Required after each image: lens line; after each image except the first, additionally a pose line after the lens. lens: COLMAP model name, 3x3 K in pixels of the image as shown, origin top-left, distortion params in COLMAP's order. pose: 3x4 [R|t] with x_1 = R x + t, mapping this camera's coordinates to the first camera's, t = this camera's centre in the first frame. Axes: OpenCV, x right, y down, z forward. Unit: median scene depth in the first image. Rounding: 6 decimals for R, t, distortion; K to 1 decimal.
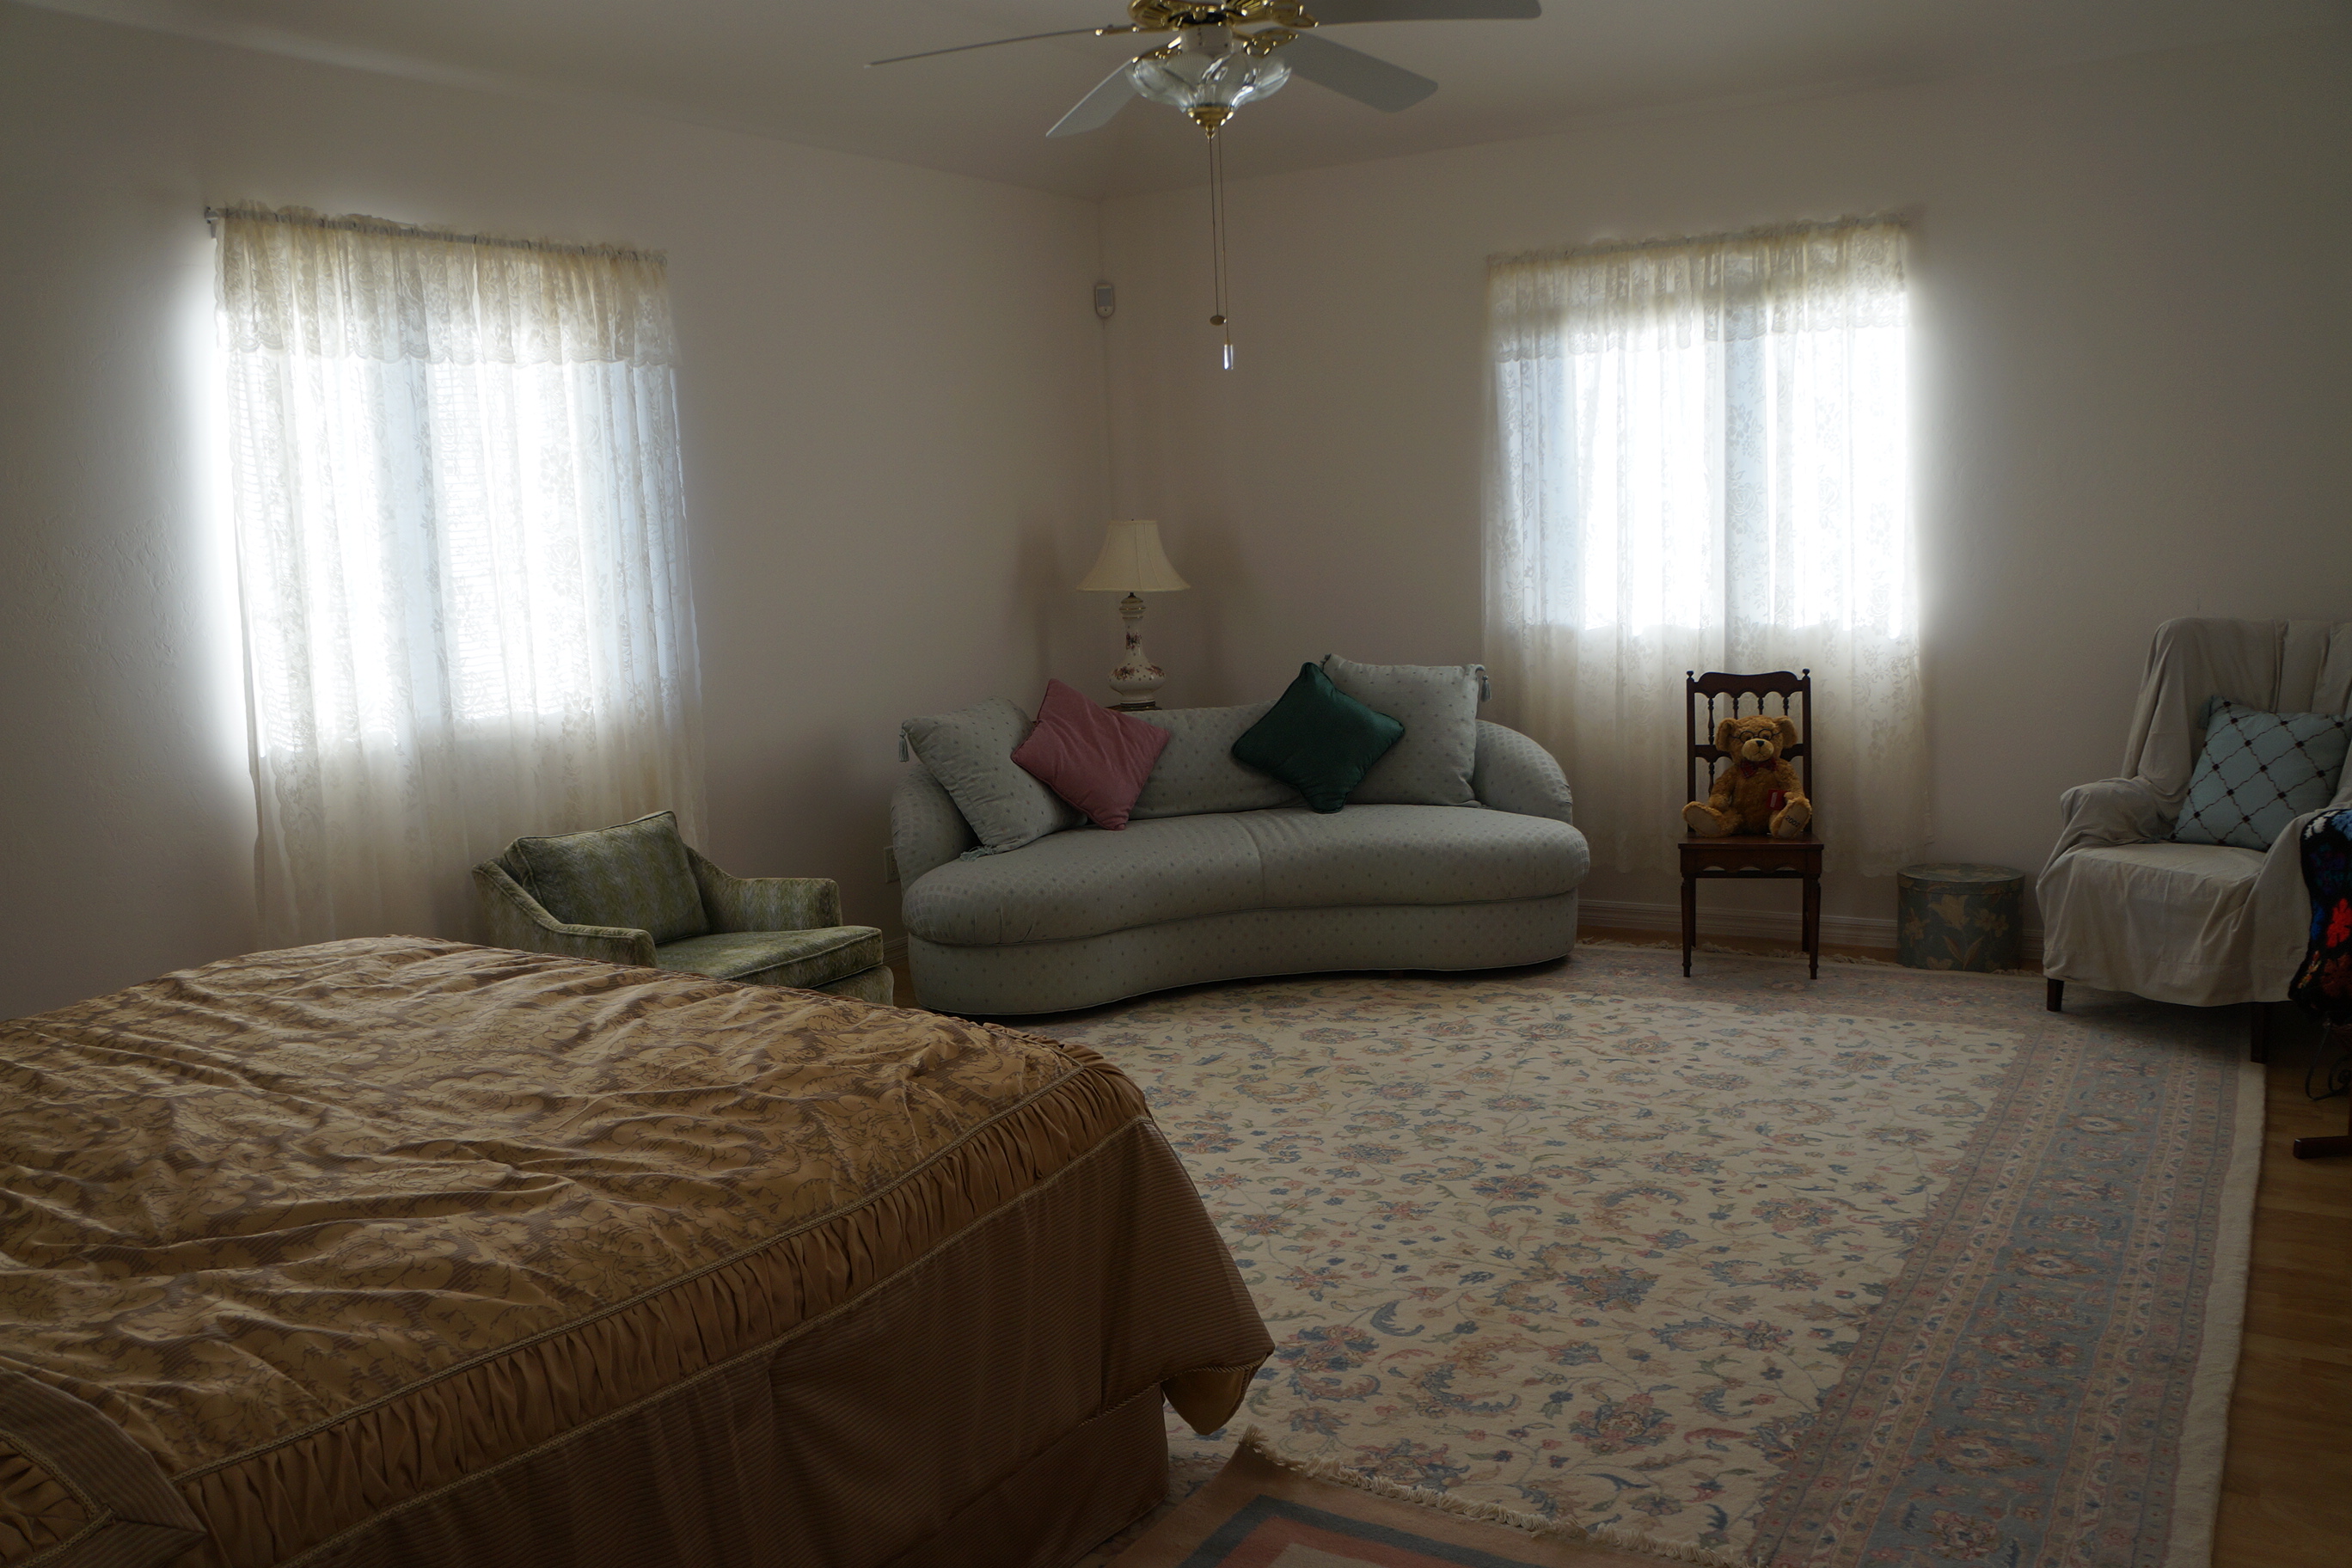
lens RADIAL K [[1876.1, 0, 1162.2], [0, 1876.1, 778.9], [0, 0, 1]] dist [-0.168282, 0.116740]
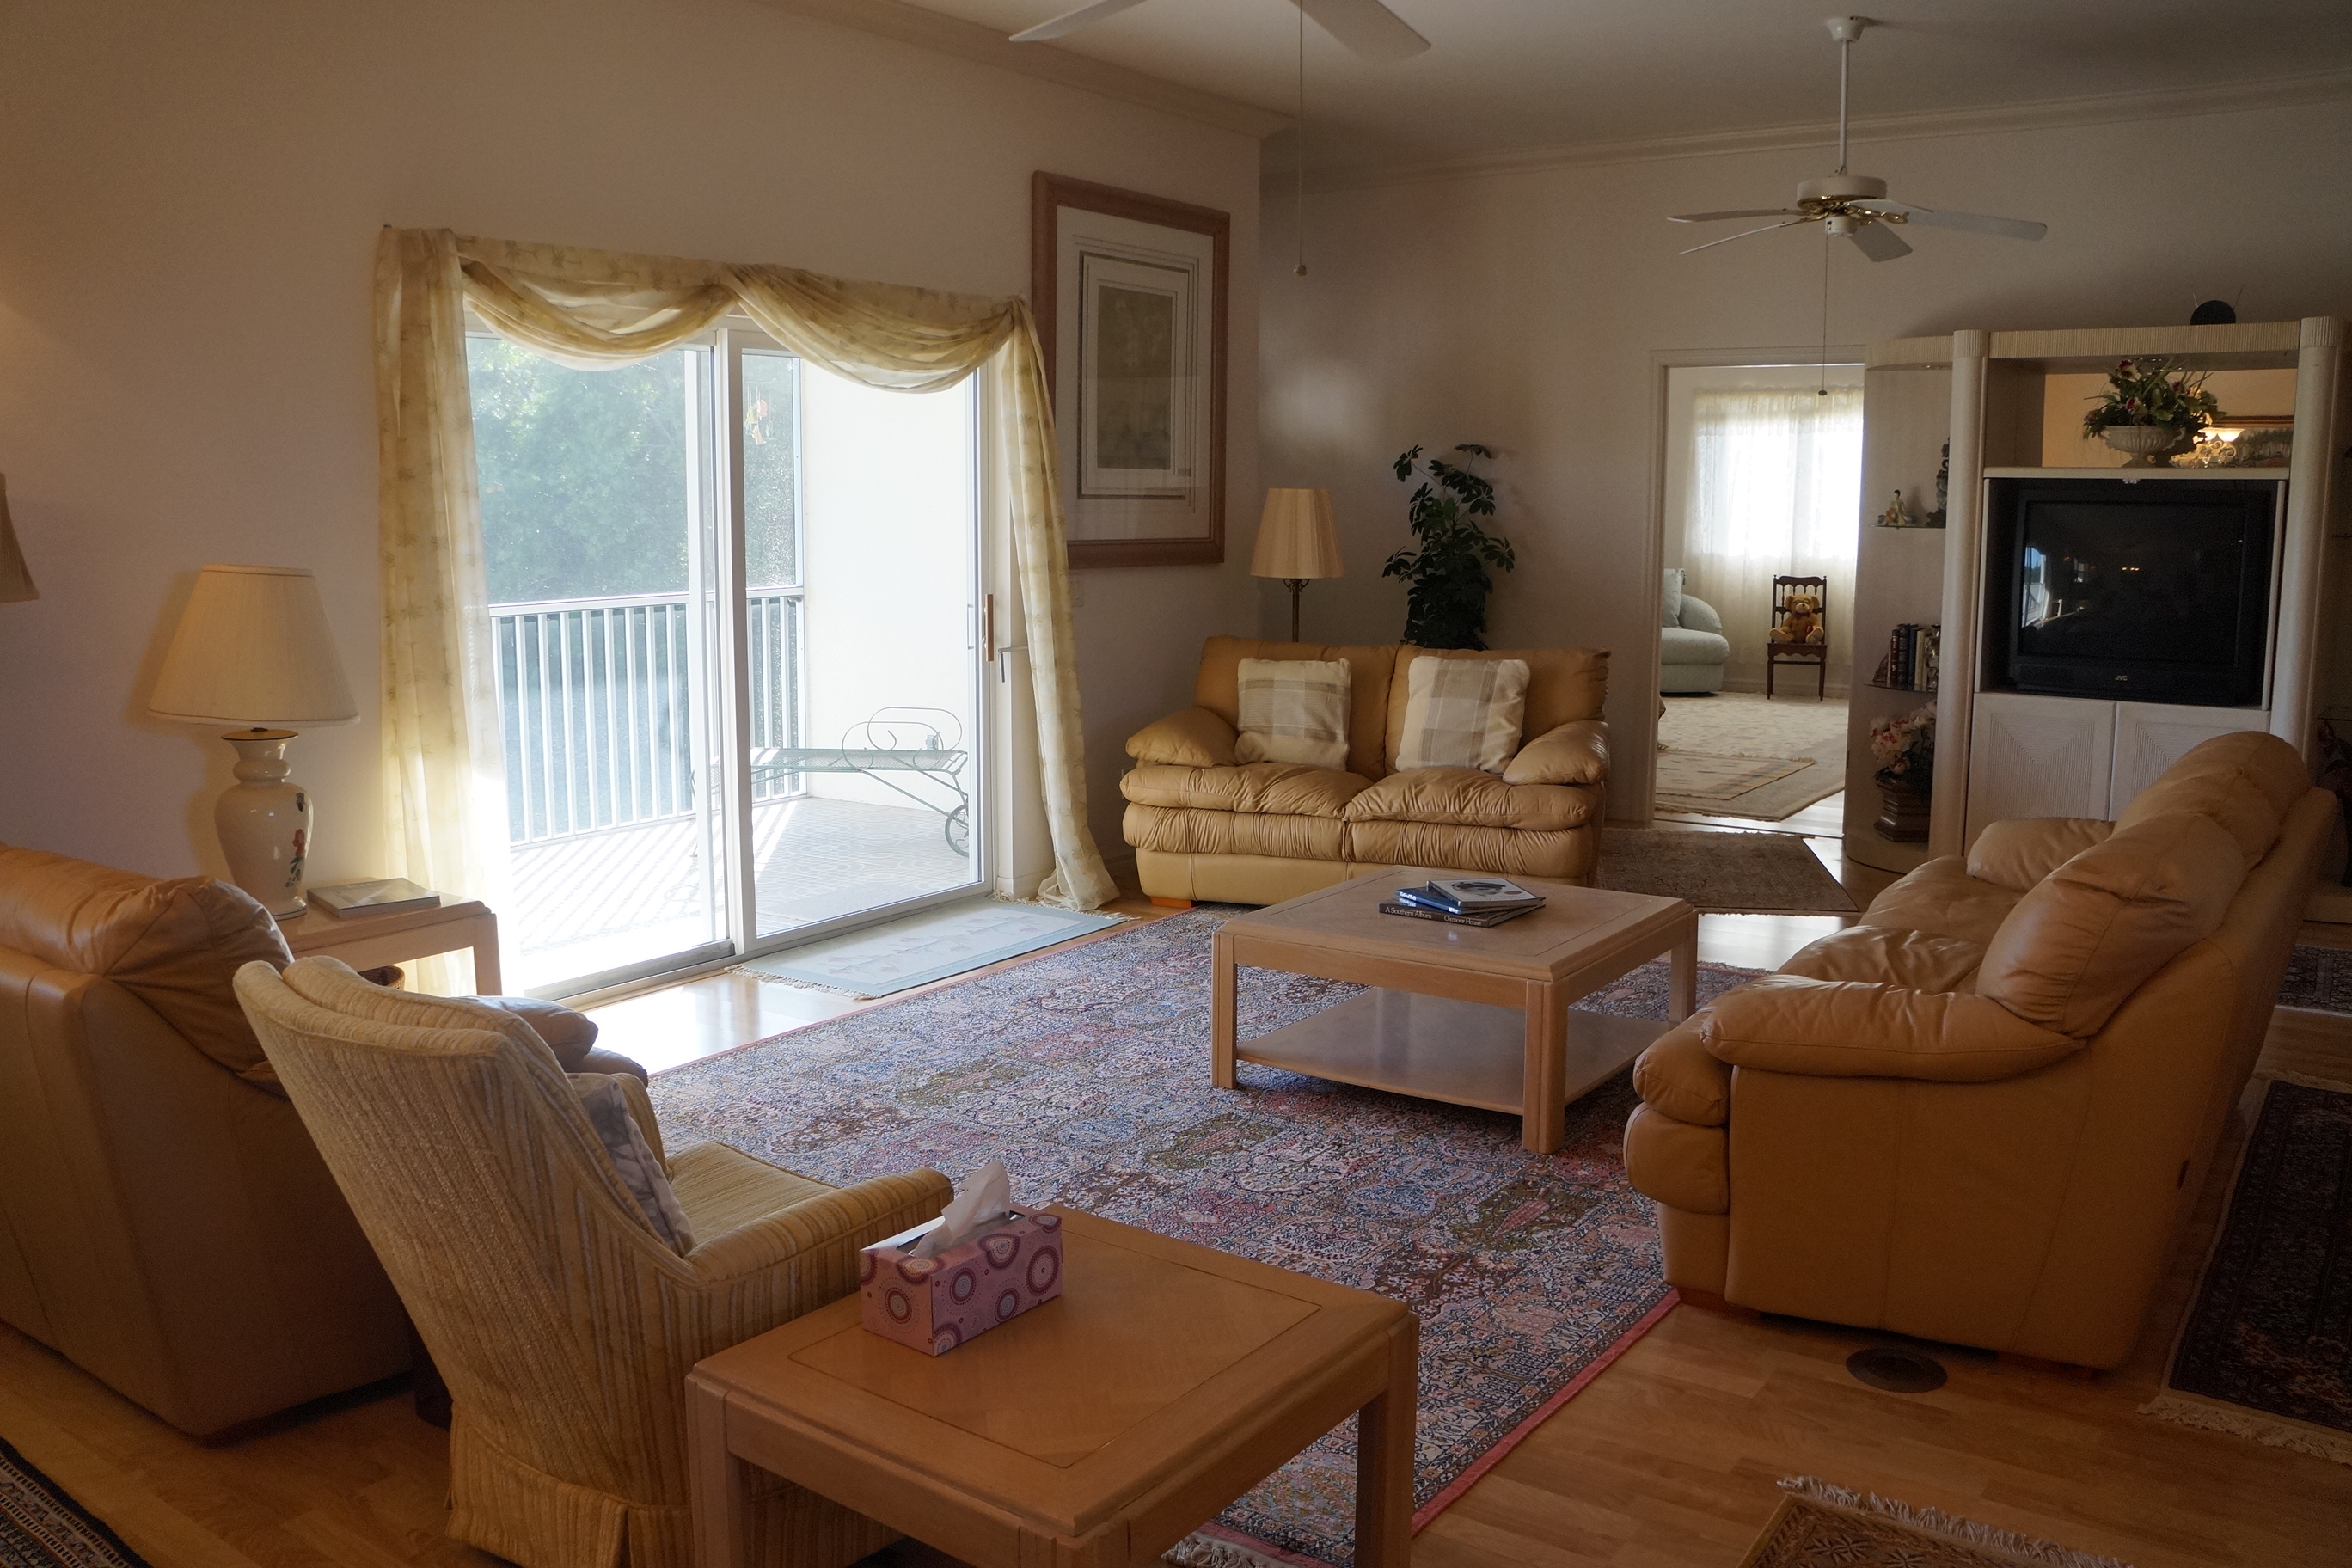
lens RADIAL K [[1876.1, 0, 1158.2], [0, 1876.1, 792.1], [0, 0, 1]] dist [-0.168282, 0.116740]
pose [[0.997846, 0.053074, -0.038563, -0.384963], [-0.052805, 0.998573, 0.007964, 0.237594], [0.038930, -0.005911, 0.999224, -1.342251]]
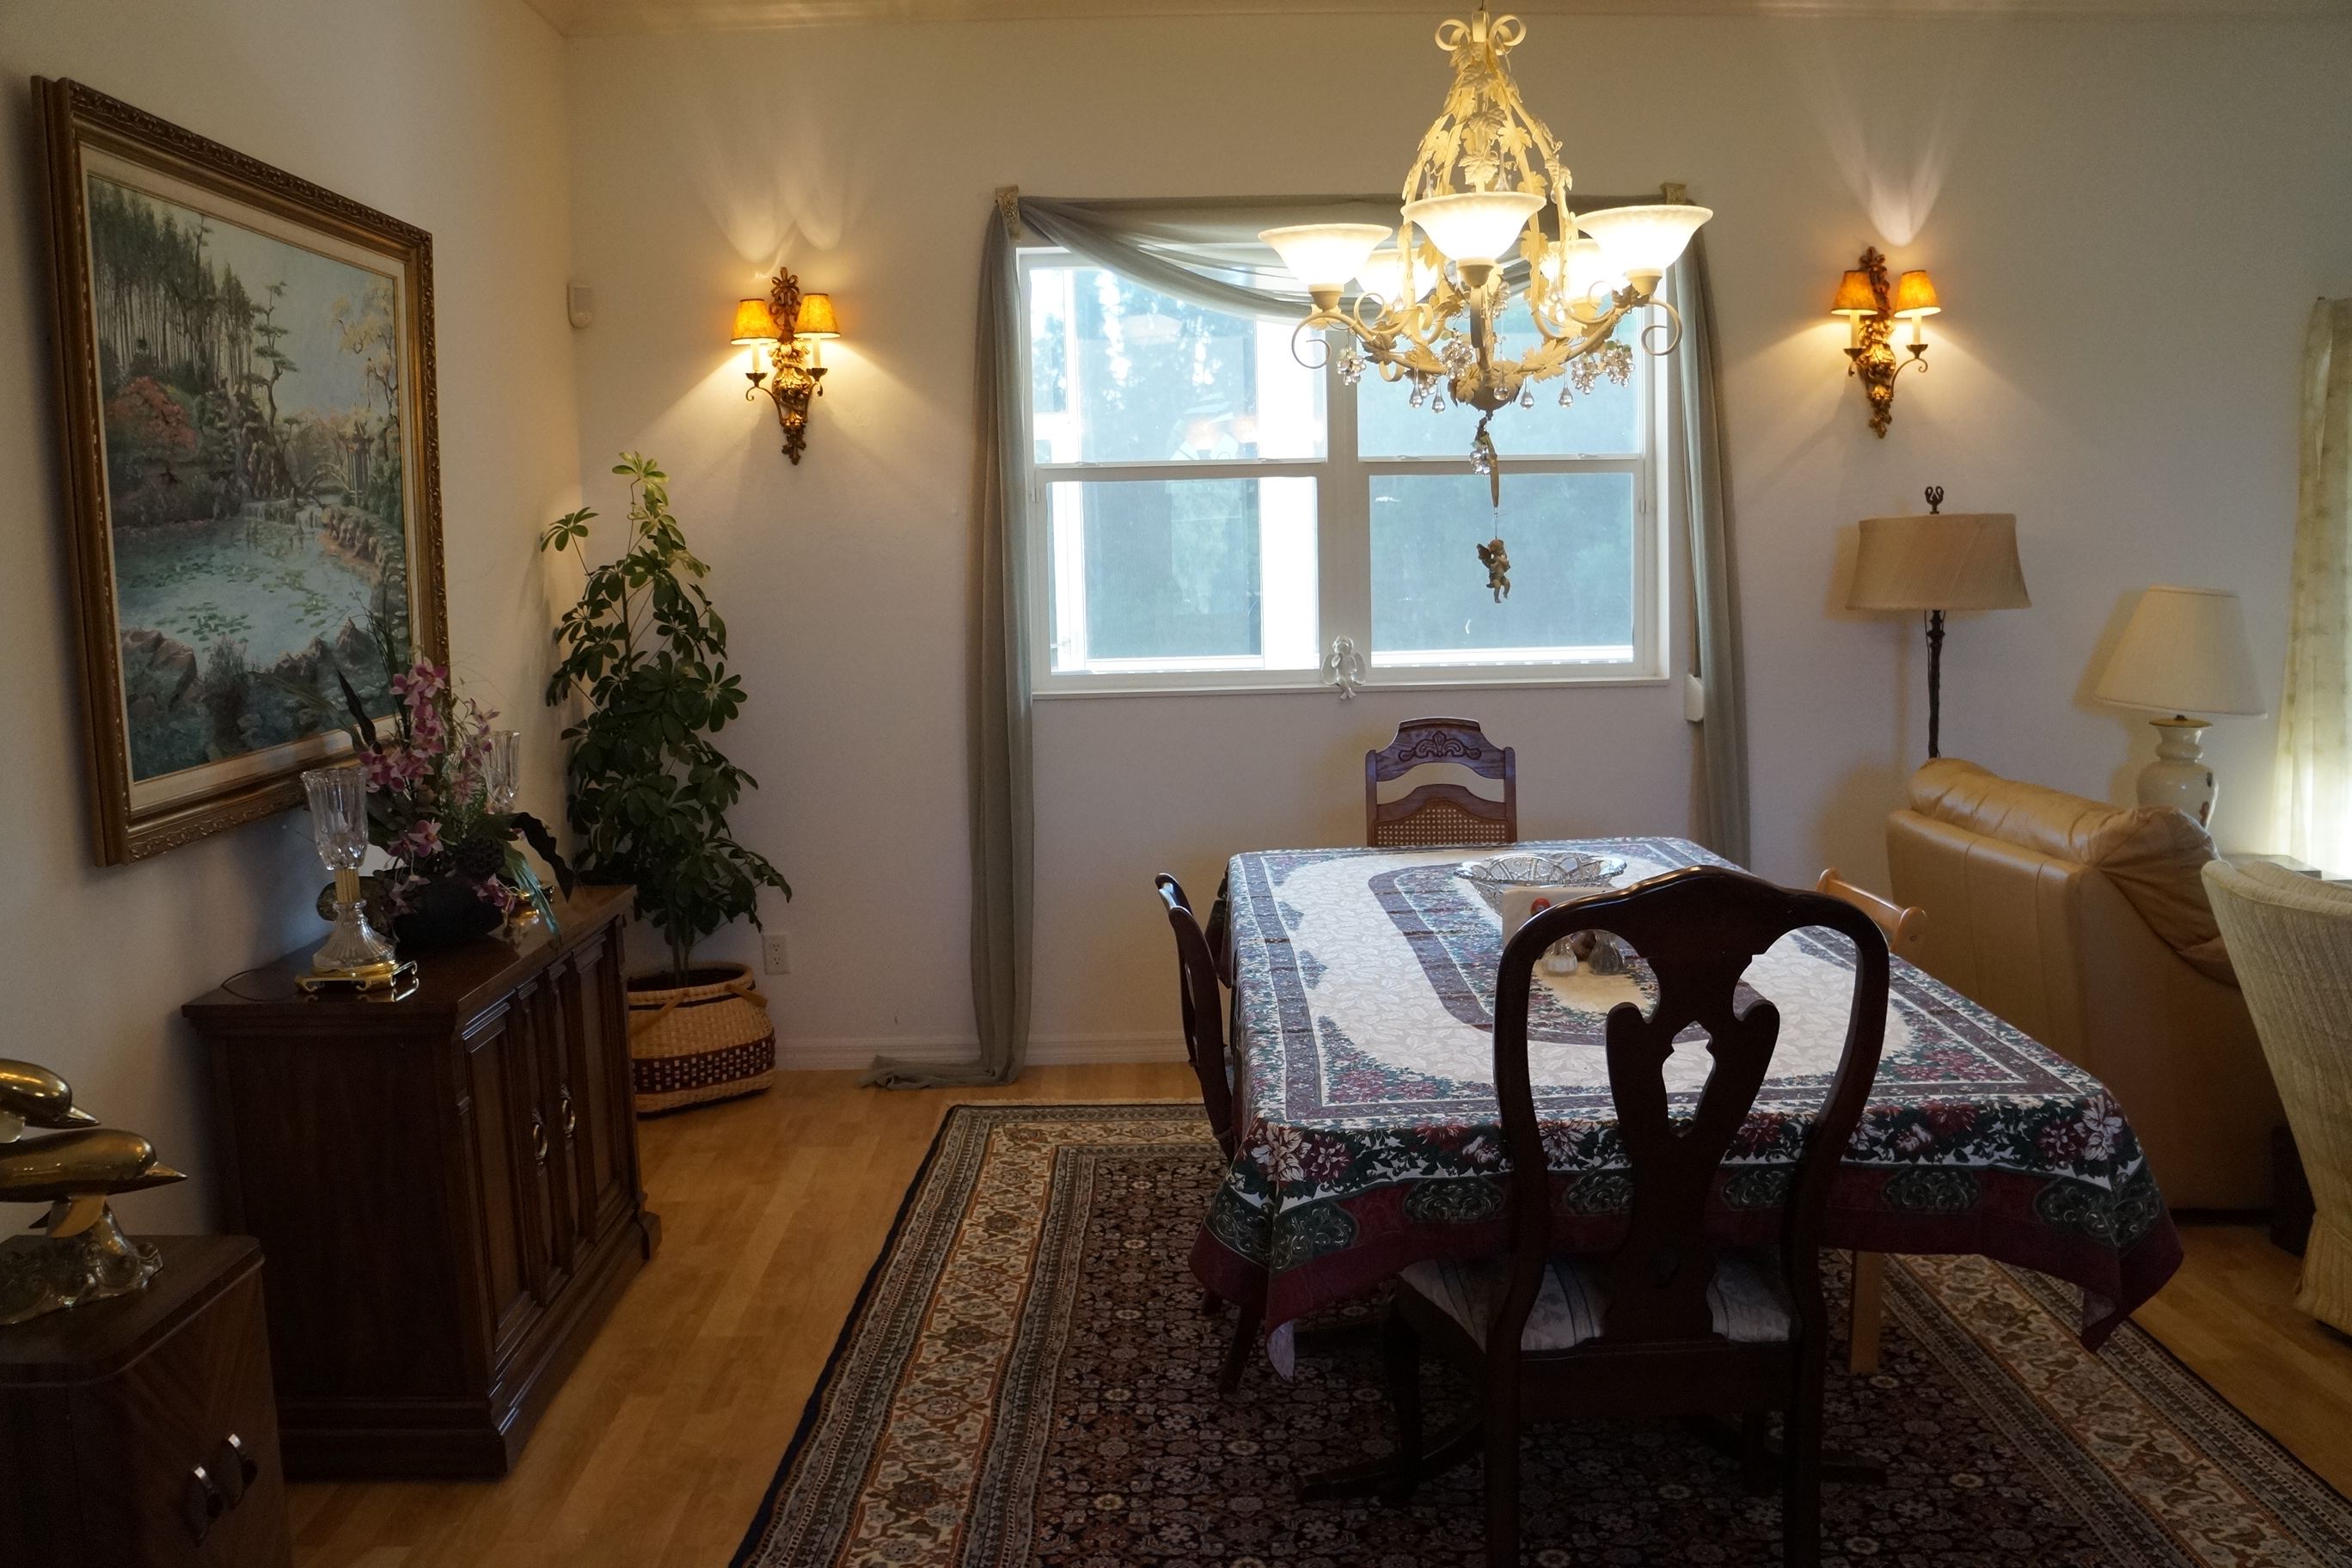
lens RADIAL K [[1876.1, 0, 1169.8], [0, 1876.1, 805.8], [0, 0, 1]] dist [-0.168282, 0.116740]
pose [[0.565221, 0.140517, -0.812884, -0.328571], [-0.121155, 0.988841, 0.086691, 0.261863], [0.815995, 0.049486, 0.575938, -1.540956]]
